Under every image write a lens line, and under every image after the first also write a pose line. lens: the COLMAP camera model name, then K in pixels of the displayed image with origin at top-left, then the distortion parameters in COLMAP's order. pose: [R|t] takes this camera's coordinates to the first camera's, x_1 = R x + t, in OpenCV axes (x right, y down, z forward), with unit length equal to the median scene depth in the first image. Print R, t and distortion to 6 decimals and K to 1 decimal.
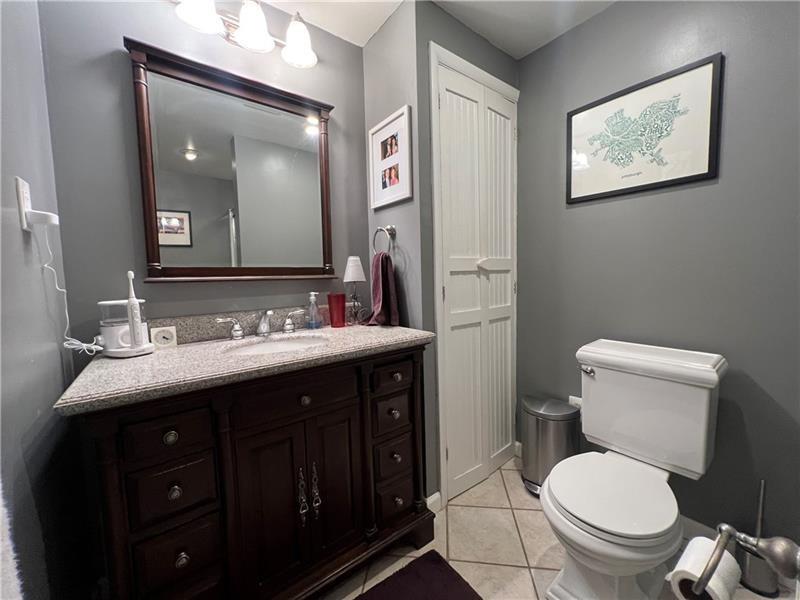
lens RADIAL K [[321.8, 0, 401.2], [0, 321.8, 299.7], [0, 0, 1]] dist [-0.000703, 0.000654]
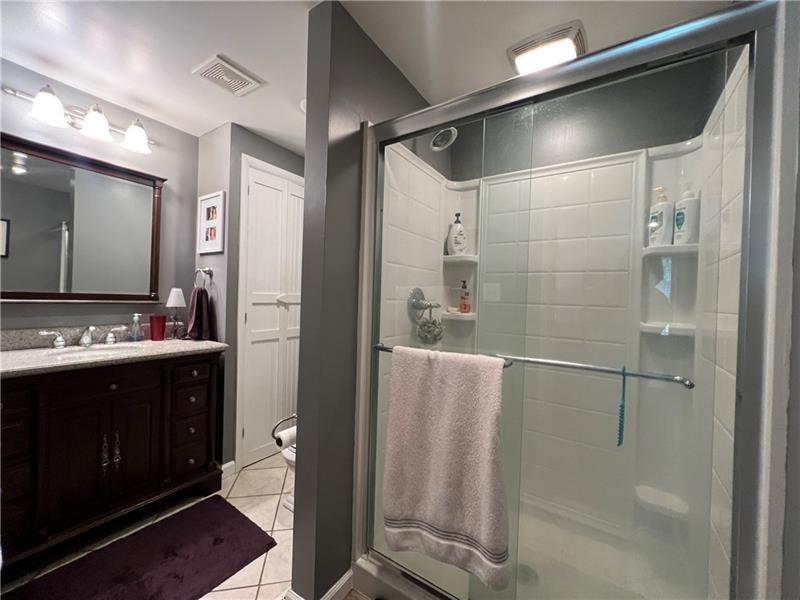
lens RADIAL K [[321.8, 0, 397.9], [0, 321.8, 300.1], [0, 0, 1]] dist [-0.000703, 0.000654]
pose [[0.944966, 0.051883, 0.323027, 0.306887], [-0.030296, 0.996980, -0.071502, -0.017068], [-0.325762, 0.057780, 0.943685, -0.593883]]
